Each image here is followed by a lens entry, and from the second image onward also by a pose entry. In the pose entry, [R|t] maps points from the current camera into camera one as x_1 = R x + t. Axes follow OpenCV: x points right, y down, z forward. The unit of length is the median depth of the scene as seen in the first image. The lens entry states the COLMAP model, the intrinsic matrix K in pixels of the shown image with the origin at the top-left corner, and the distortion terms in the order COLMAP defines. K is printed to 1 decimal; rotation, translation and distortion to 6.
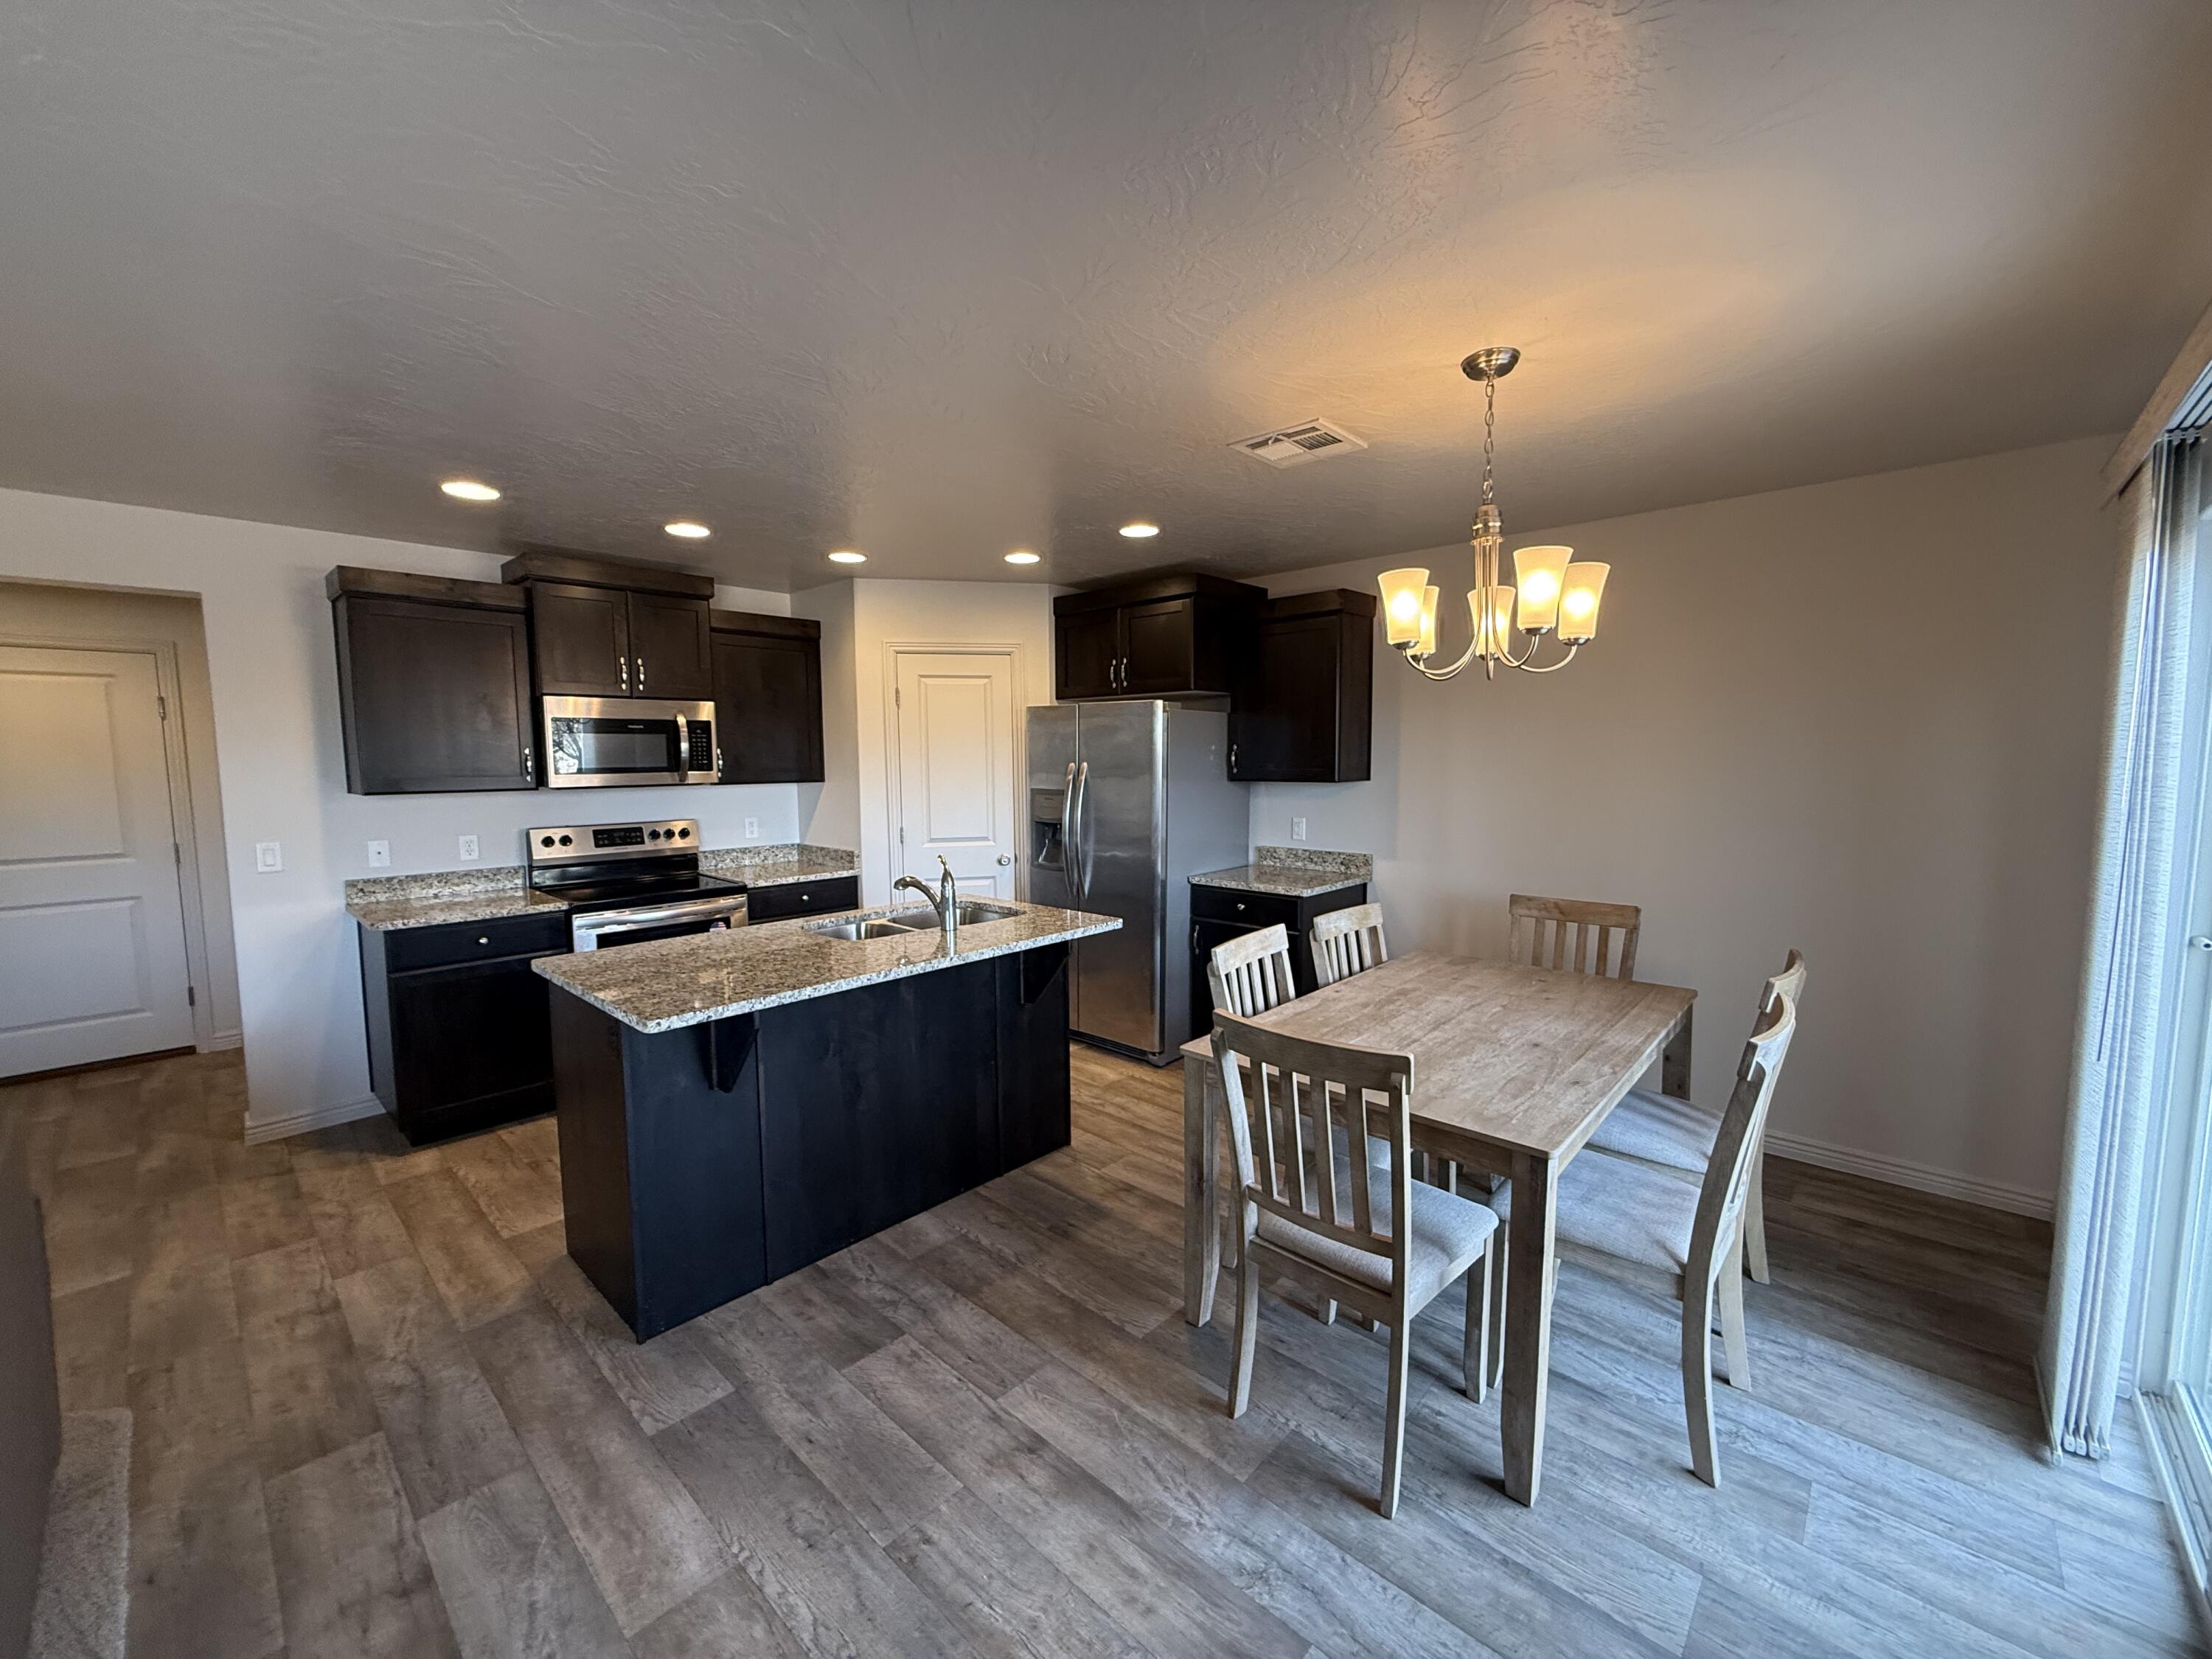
lens RADIAL K [[880.4, 0, 1103.6], [0, 880.4, 832.4], [0, 0, 1]] dist [-0.000637, -0.000145]
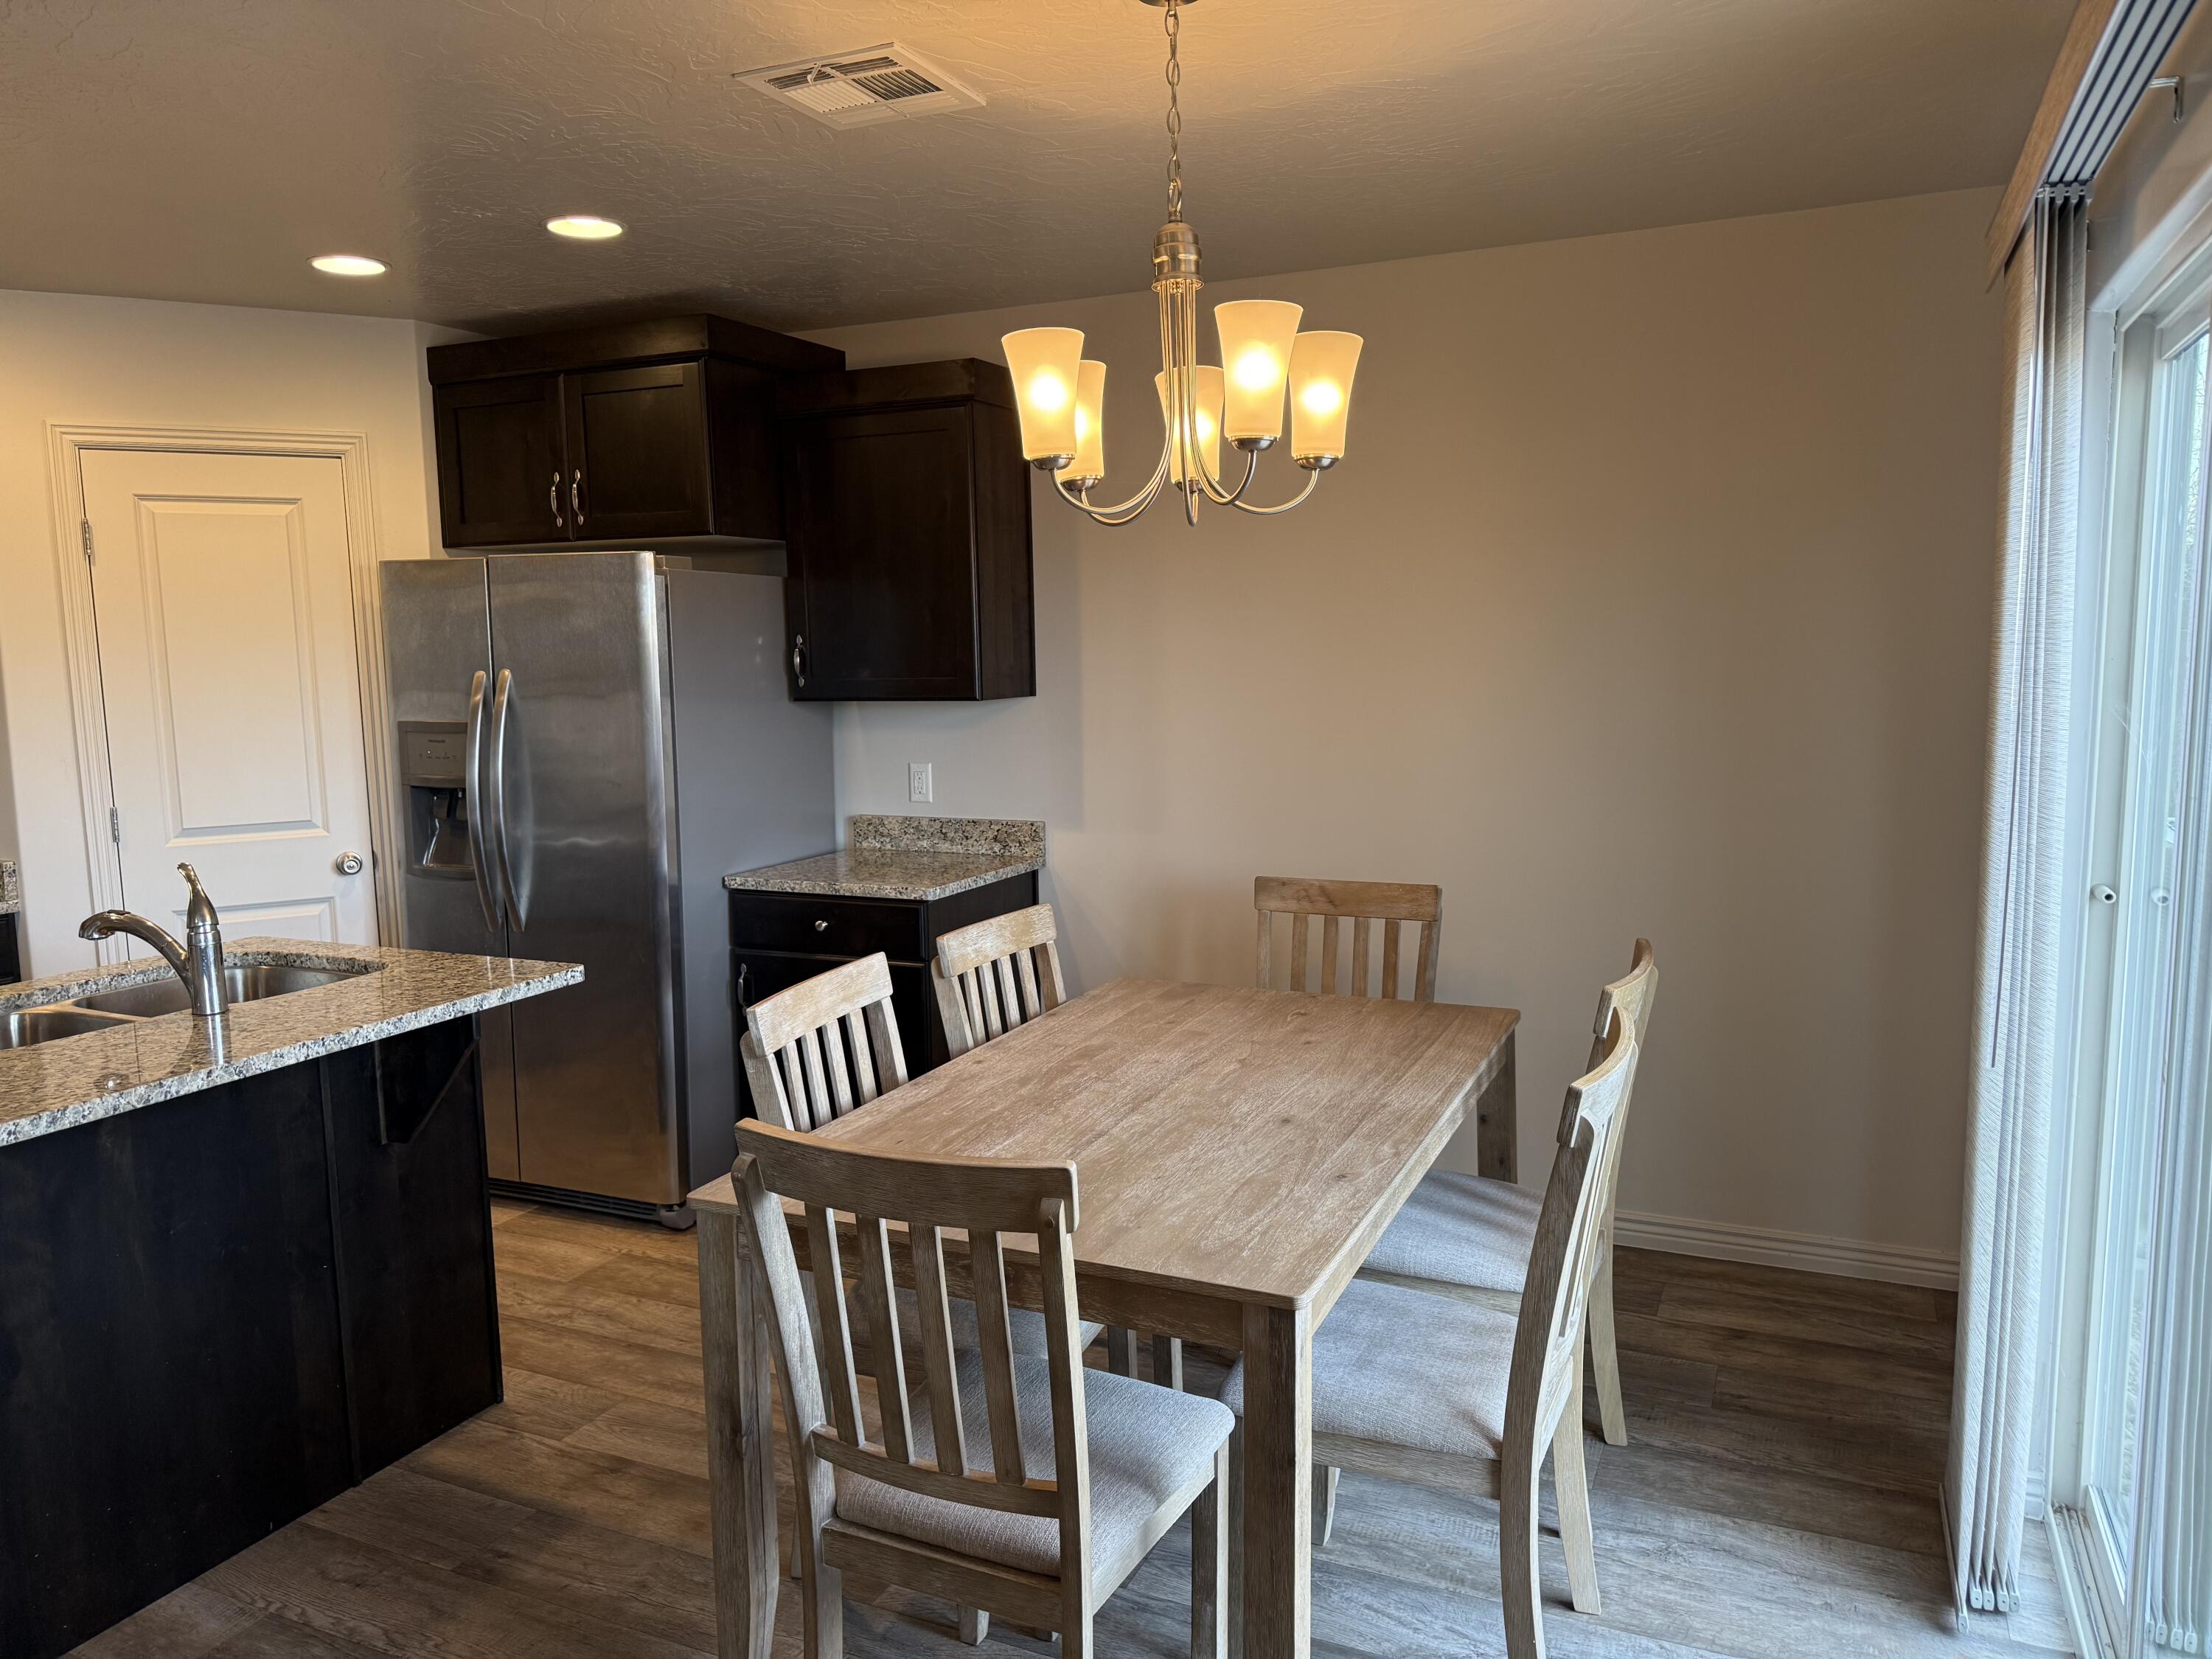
lens RADIAL K [[1560.6, 0, 1101.6], [0, 1560.6, 827.9], [0, 0, 1]] dist [0.056095, -0.071637]
pose [[0.949871, -0.046736, 0.309128, 0.026903], [0.039087, 0.998758, 0.030893, -0.000943], [-0.310188, -0.017262, 0.950518, 0.004121]]
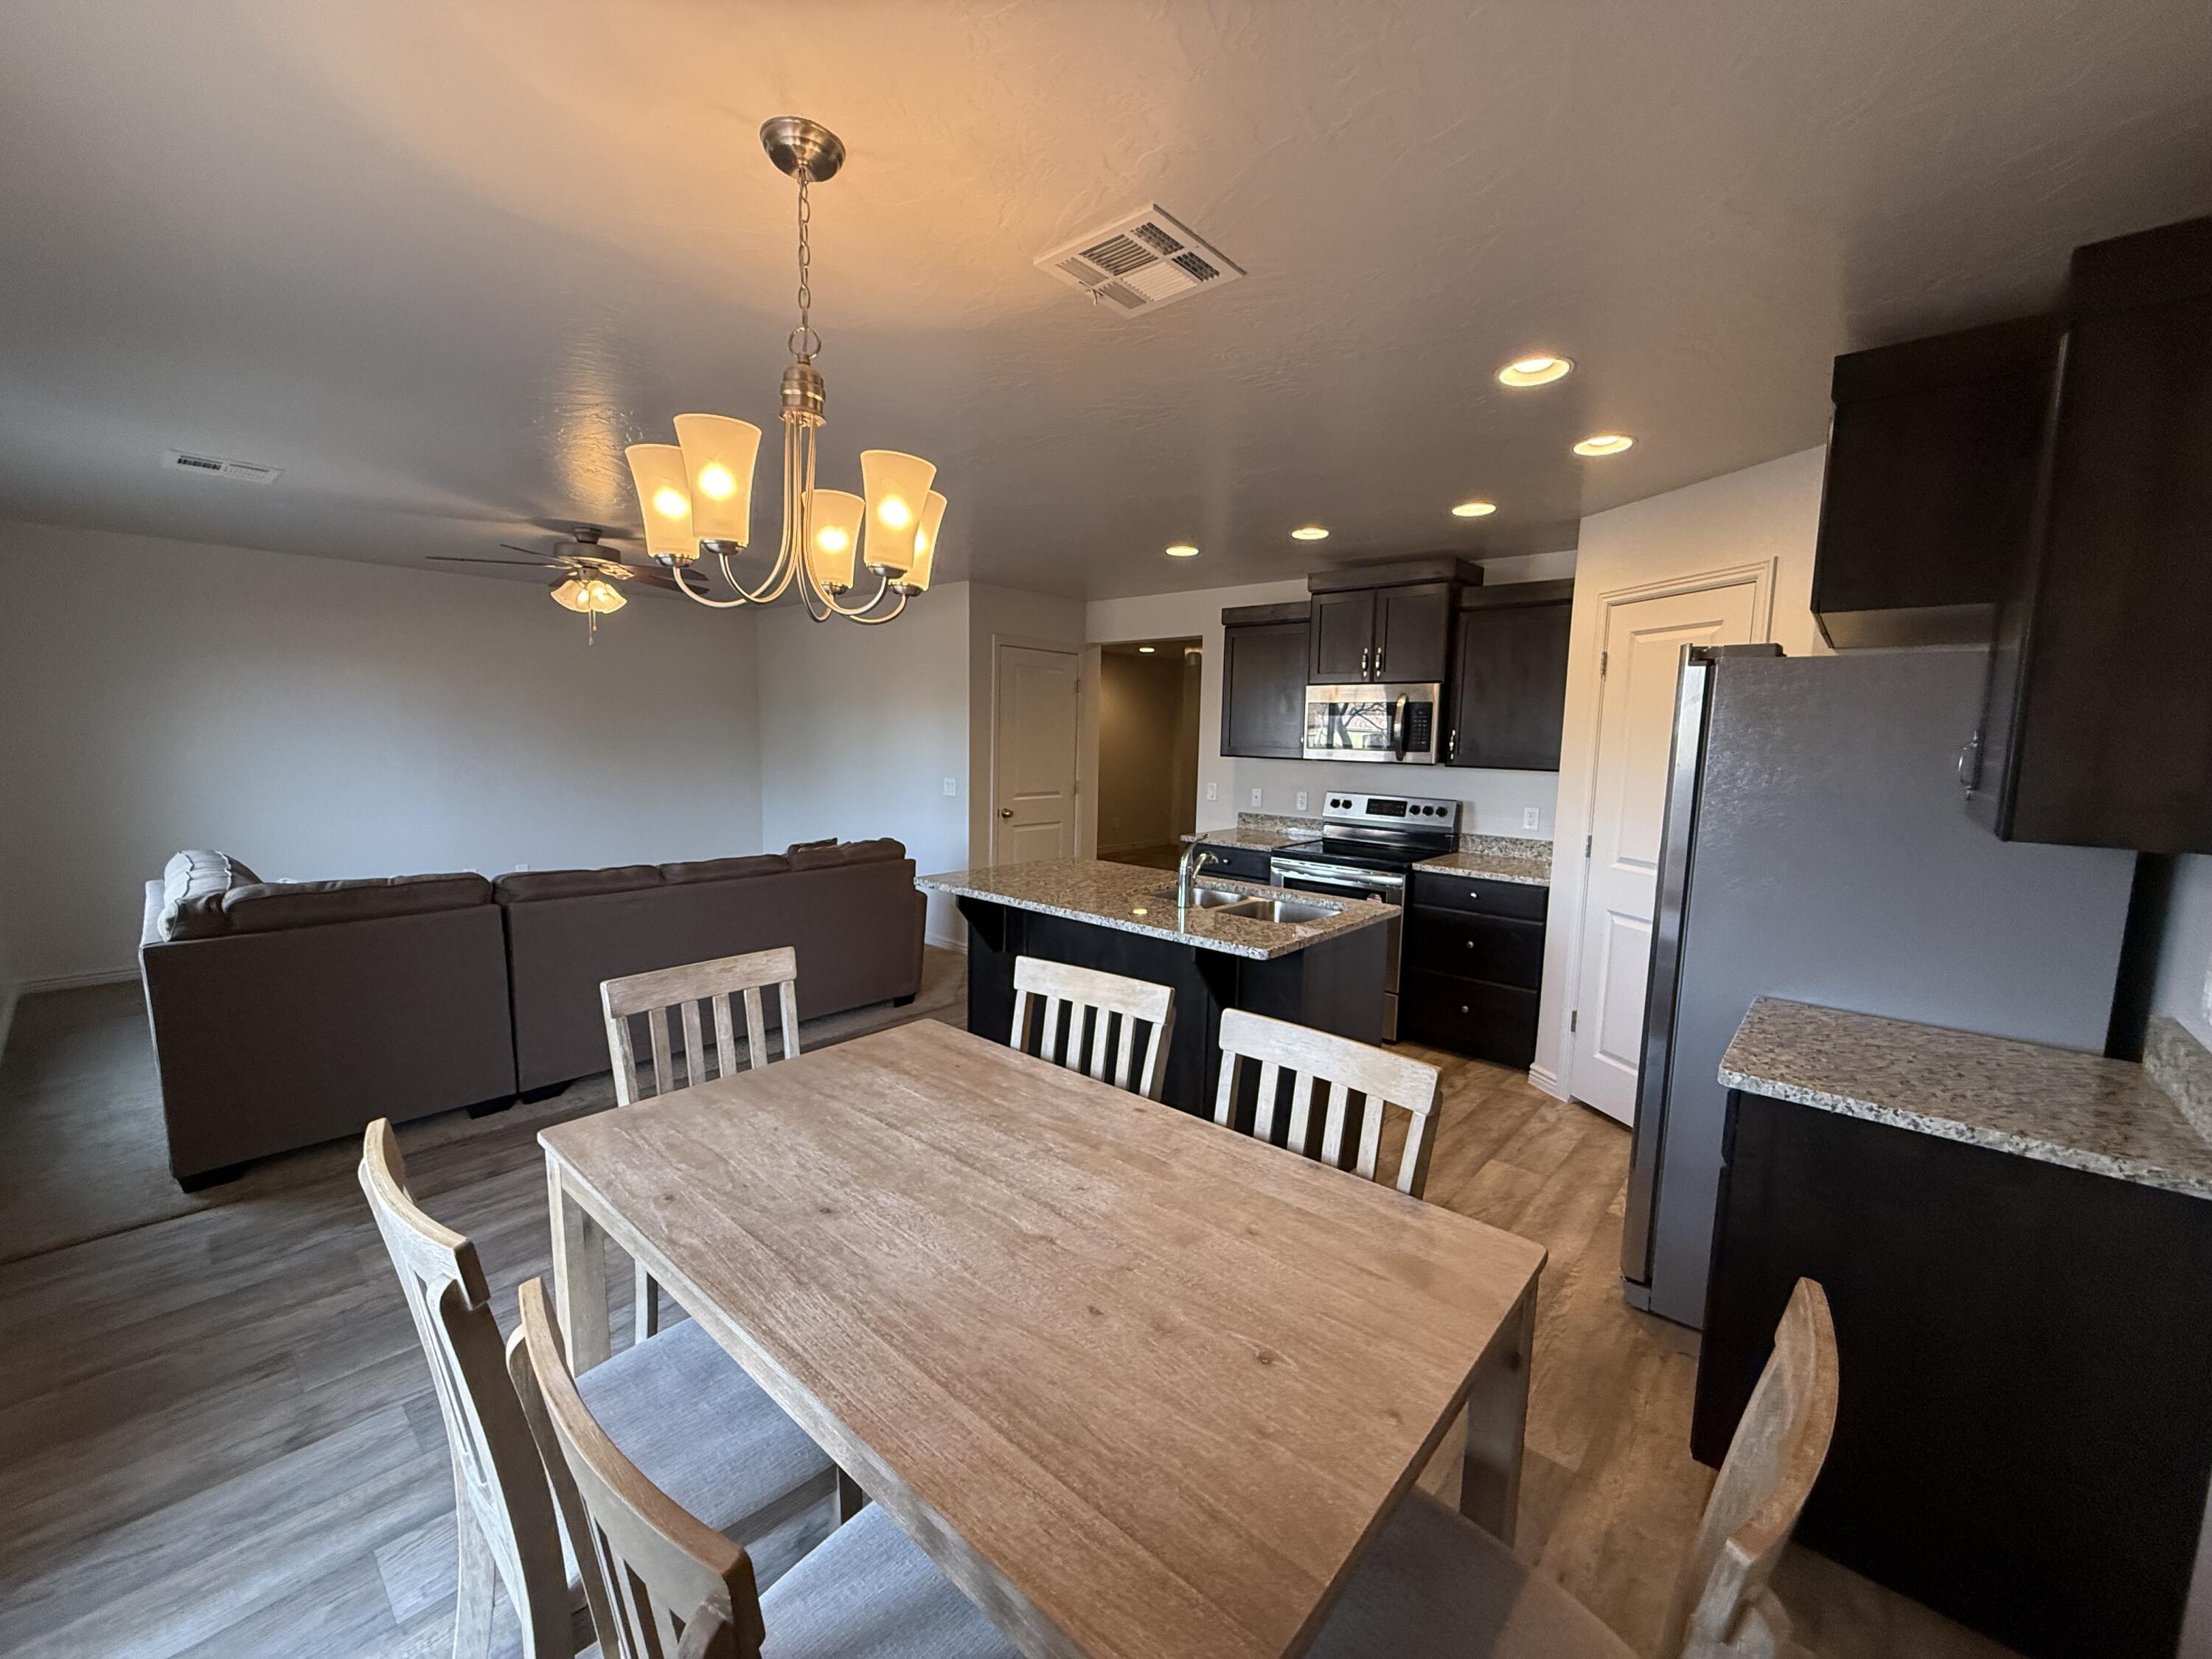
lens RADIAL K [[877.1, 0, 1104.3], [0, 877.1, 835.5], [0, 0, 1]] dist [-0.000690, 0.000337]
pose [[0.022723, 0.127570, -0.991569, 0.698428], [-0.110715, 0.986046, 0.124323, -0.073455], [0.993592, 0.106957, 0.036530, 0.748309]]
